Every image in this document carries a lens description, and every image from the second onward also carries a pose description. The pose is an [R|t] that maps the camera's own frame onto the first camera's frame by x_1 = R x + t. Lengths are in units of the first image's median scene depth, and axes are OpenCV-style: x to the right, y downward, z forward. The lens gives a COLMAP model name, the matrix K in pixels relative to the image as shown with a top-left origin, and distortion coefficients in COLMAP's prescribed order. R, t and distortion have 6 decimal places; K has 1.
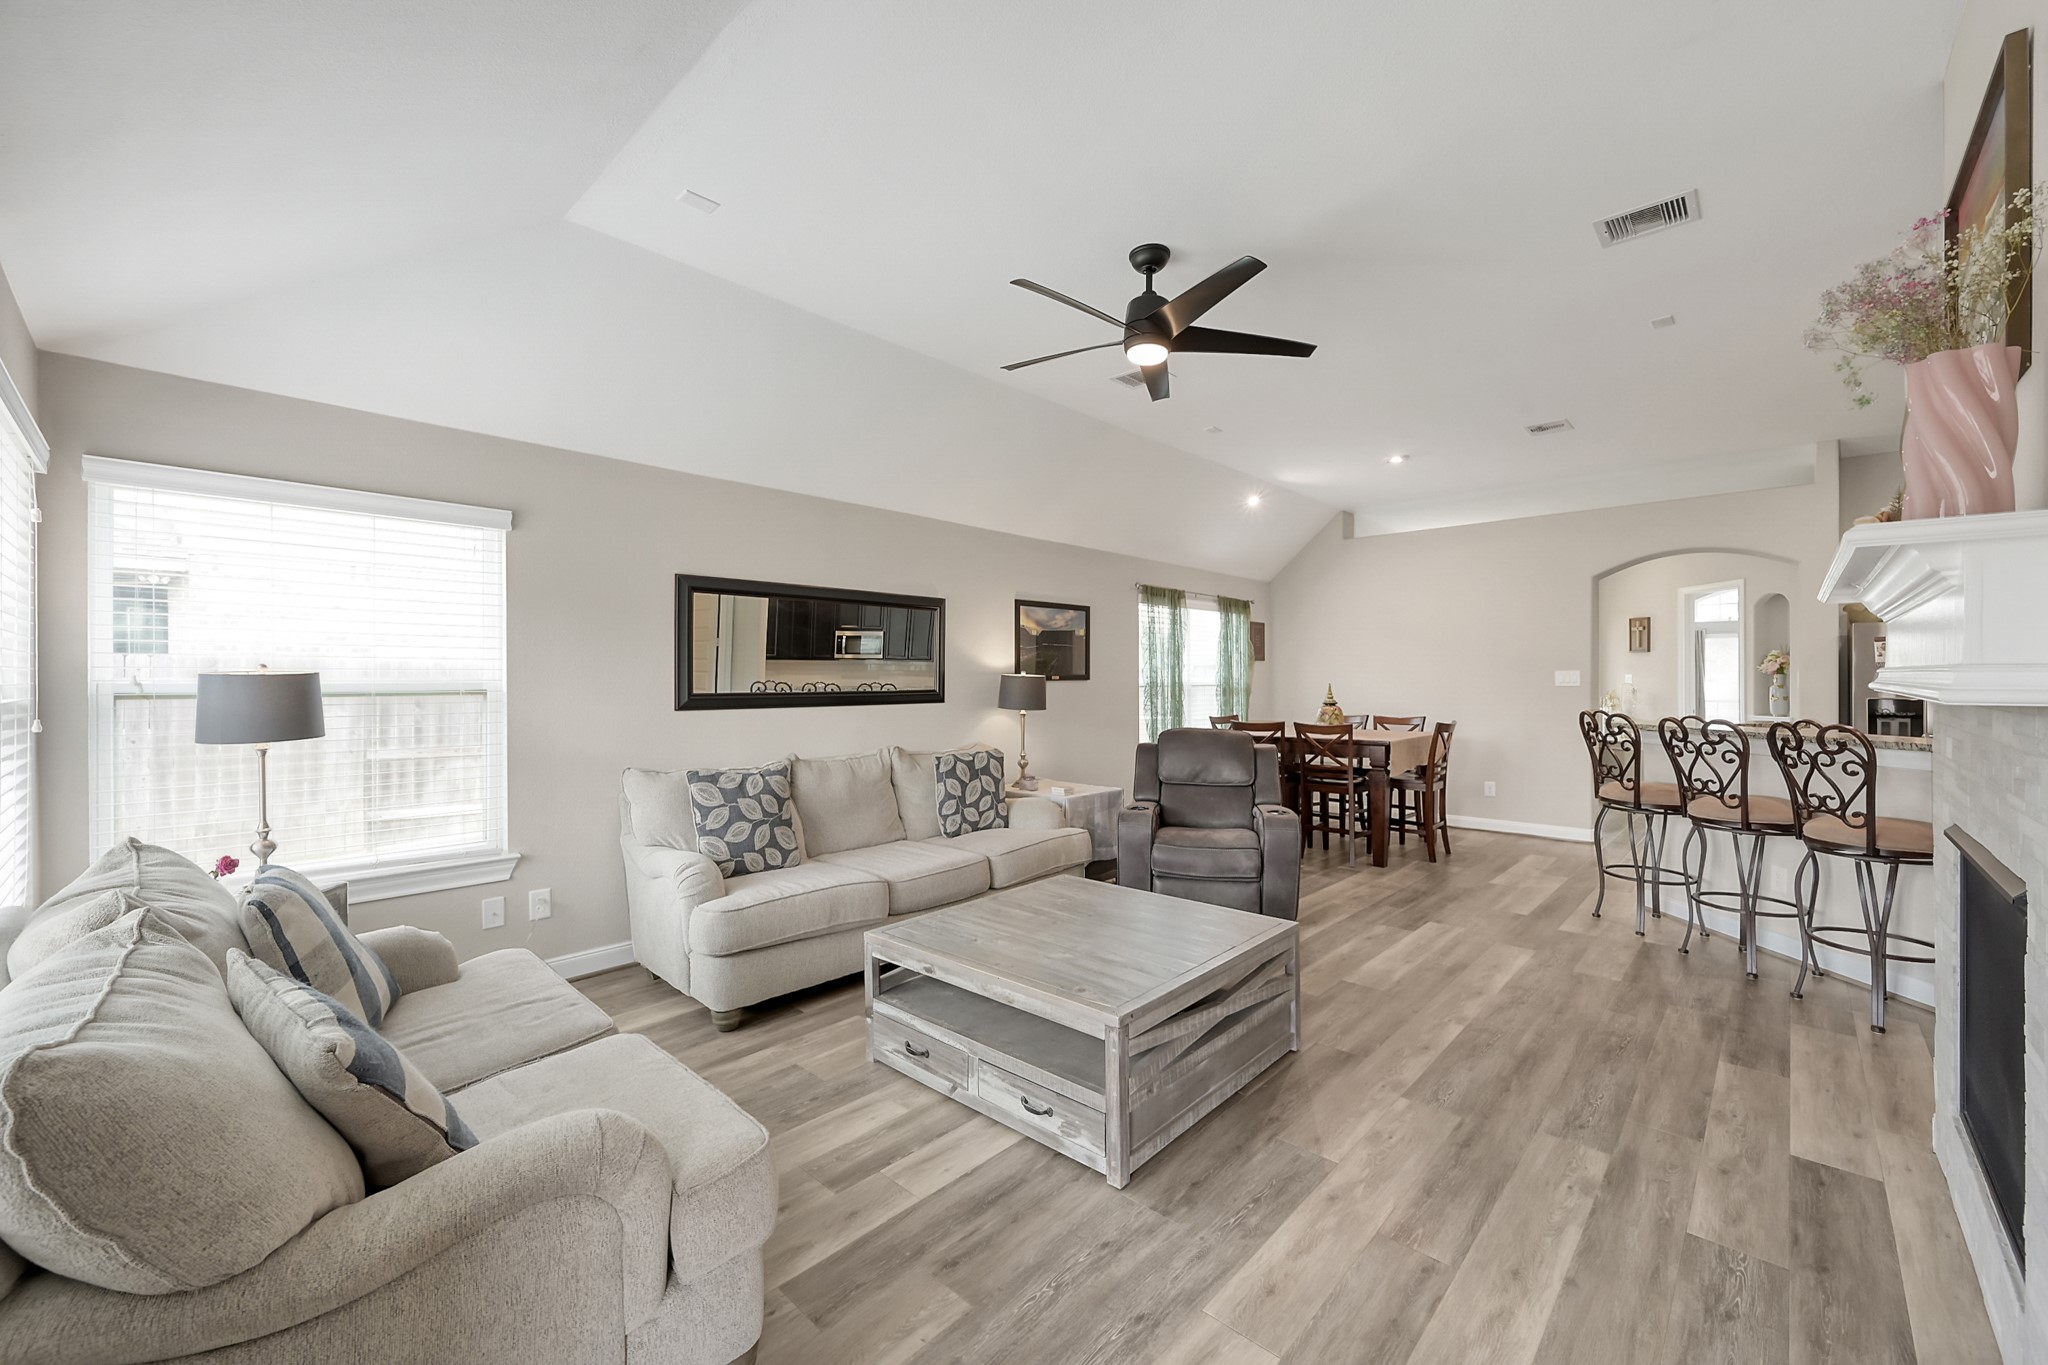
lens RADIAL K [[806.7, 0, 1010.9], [0, 806.7, 685.9], [0, 0, 1]] dist [-0.000143, -0.000680]
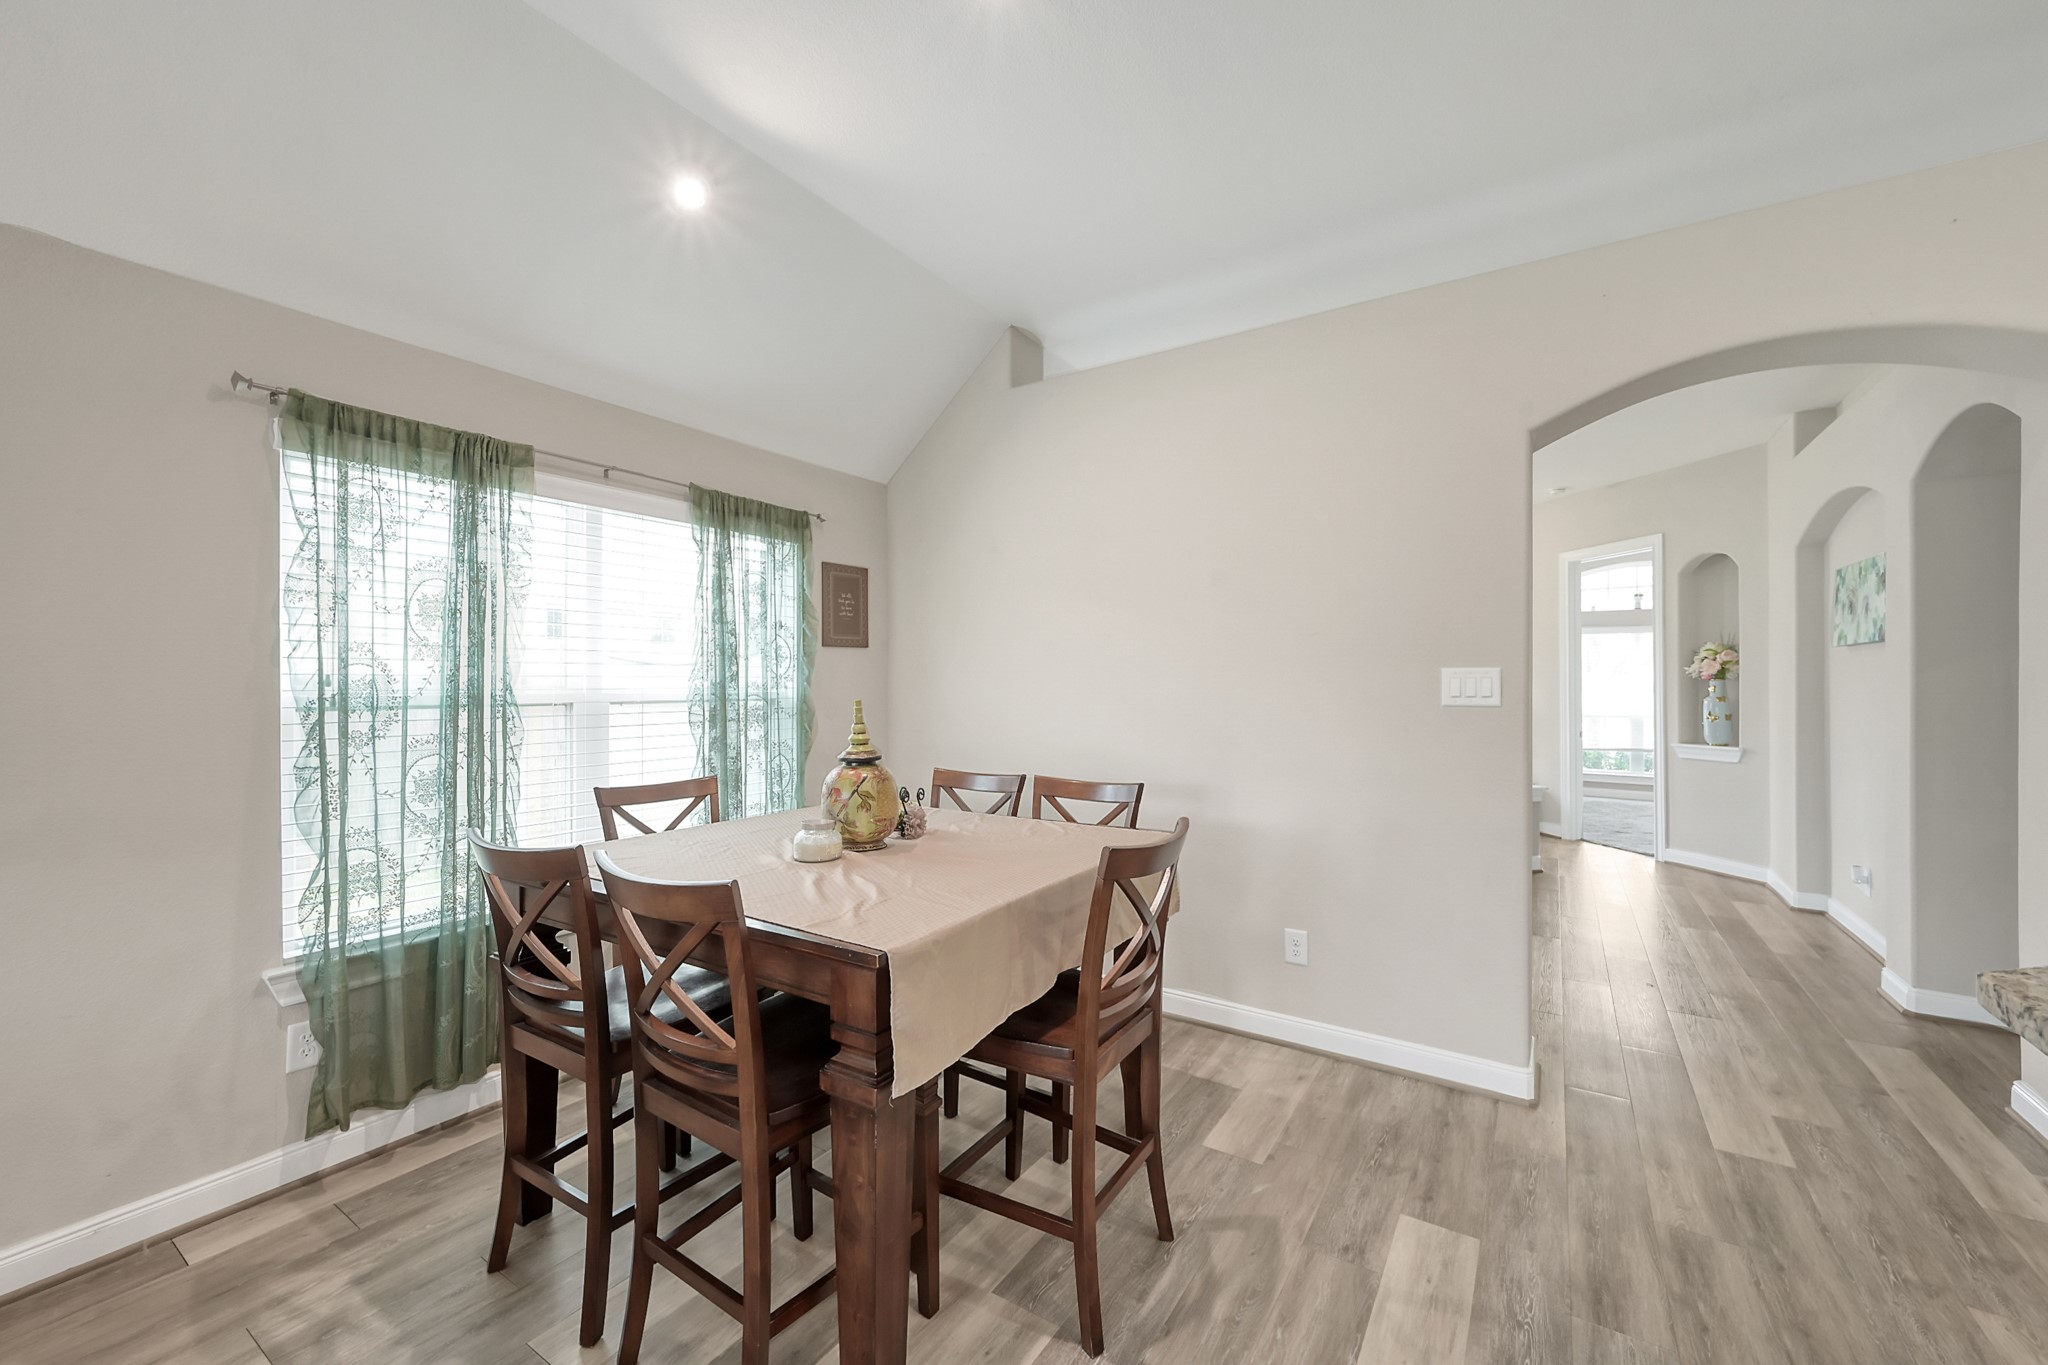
lens RADIAL K [[806.7, 0, 1012.7], [0, 806.7, 681.9], [0, 0, 1]] dist [-0.000143, -0.000680]
pose [[0.984400, 0.001016, 0.175940, 0.455760], [0.000734, 0.999951, -0.009882, -0.009106], [-0.175942, 0.009856, 0.984351, 0.747933]]
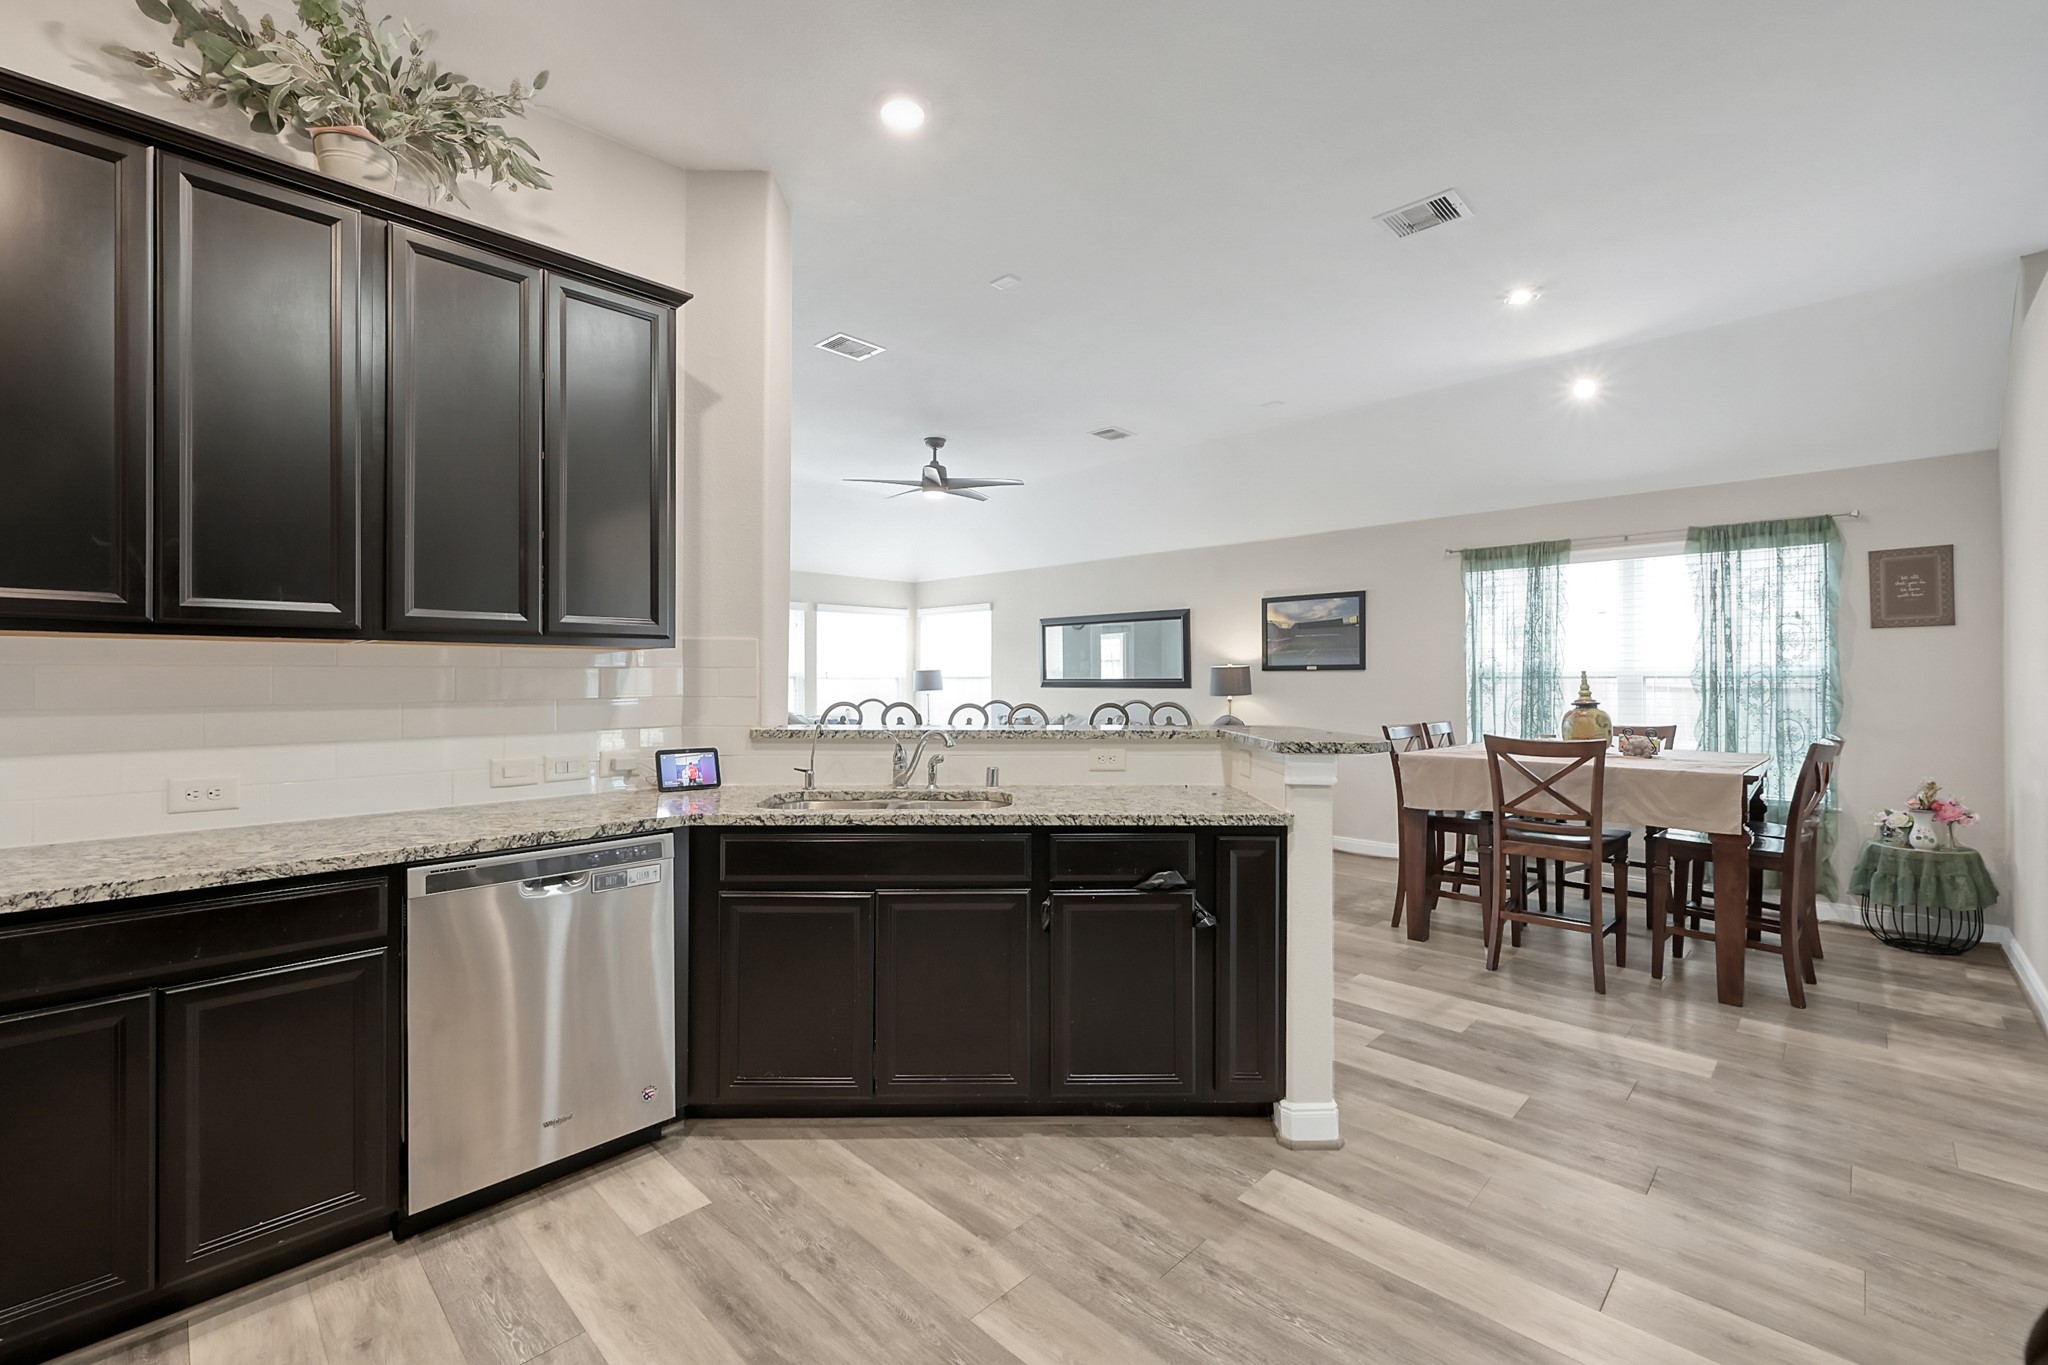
lens RADIAL K [[860.2, 0, 1020.3], [0, 860.2, 678.3], [0, 0, 1]] dist [-0.002423, 0.001385]
pose [[-0.013308, -0.002069, -0.999909, 1.182783], [-0.010825, 0.999940, -0.001925, 0.009049], [0.999853, 0.010798, -0.013330, 0.676424]]
